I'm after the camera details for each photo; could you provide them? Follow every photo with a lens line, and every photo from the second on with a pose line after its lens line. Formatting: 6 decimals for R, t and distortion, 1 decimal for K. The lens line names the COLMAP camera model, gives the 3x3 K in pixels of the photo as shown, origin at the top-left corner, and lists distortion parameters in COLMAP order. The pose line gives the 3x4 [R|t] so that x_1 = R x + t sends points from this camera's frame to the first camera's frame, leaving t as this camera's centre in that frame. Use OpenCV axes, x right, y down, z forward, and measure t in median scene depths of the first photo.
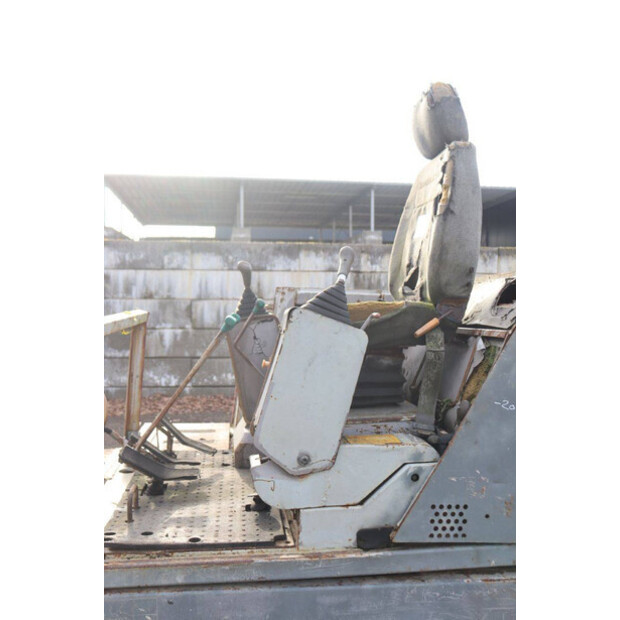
lens RADIAL K [[605.6, 0, 310.0], [0, 605.6, 310.0], [0, 0, 1]] dist [-0.096638, 0.001709]
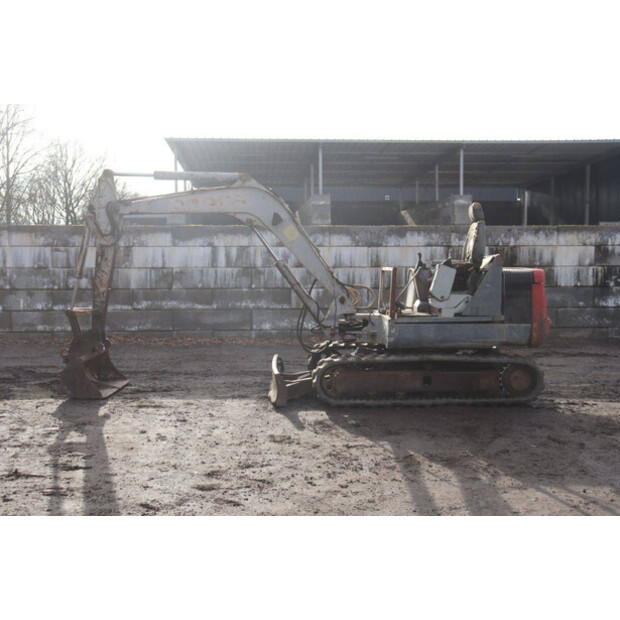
lens RADIAL K [[822.0, 0, 310.0], [0, 822.0, 310.0], [0, 0, 1]] dist [0.027006, 0.121465]
pose [[0.996687, -0.005466, -0.081154, -0.086876], [0.007748, 0.999582, 0.027840, 0.027916], [0.080968, -0.028376, 0.996313, -0.914522]]
